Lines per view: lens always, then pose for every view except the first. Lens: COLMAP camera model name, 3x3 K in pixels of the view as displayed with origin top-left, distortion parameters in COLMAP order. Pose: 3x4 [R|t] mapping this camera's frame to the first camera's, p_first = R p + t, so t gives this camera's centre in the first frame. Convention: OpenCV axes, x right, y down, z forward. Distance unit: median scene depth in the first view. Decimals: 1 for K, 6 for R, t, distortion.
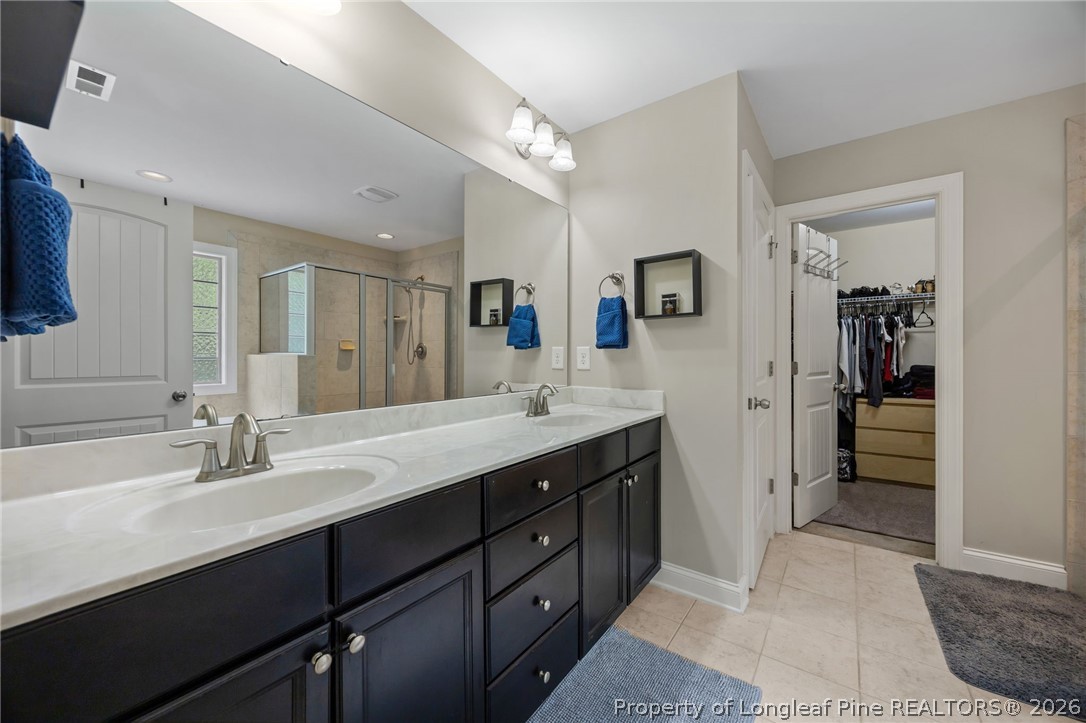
lens RADIAL K [[411.9, 0, 544.1], [0, 411.9, 355.6], [0, 0, 1]] dist [-0.006123, 0.000589]
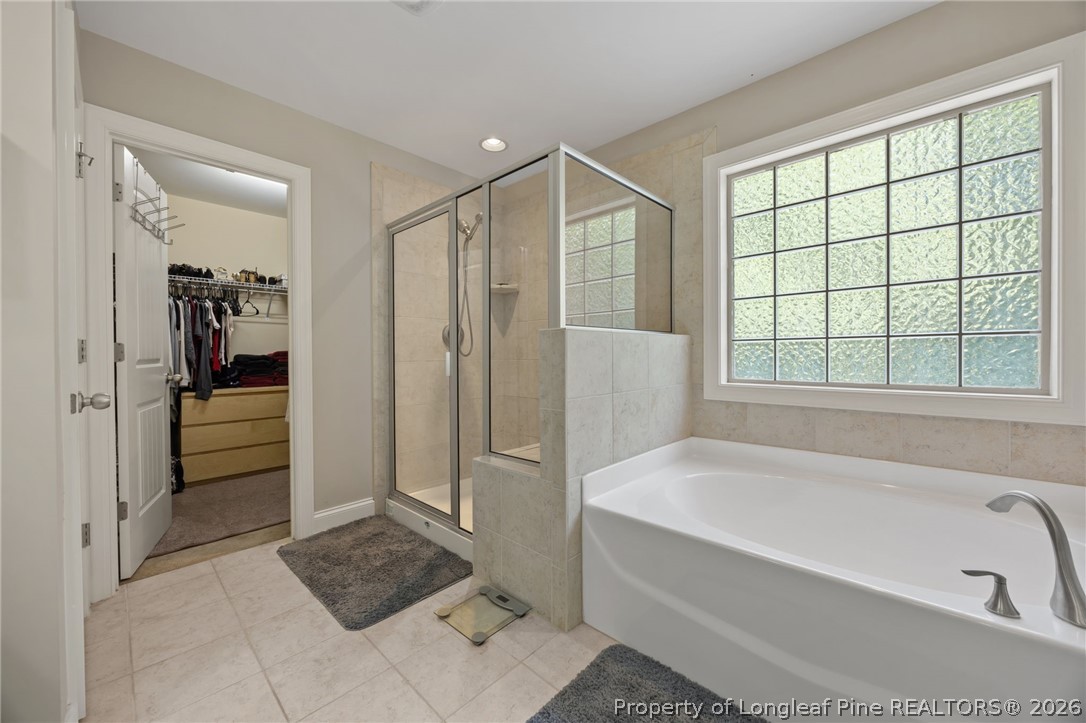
lens RADIAL K [[411.9, 0, 545.9], [0, 411.9, 357.2], [0, 0, 1]] dist [-0.006123, 0.000589]
pose [[0.117177, -0.006288, 0.993091, 0.006967], [0.004085, 0.999975, 0.005849, 0.038275], [-0.993103, 0.003372, 0.117200, 0.202631]]
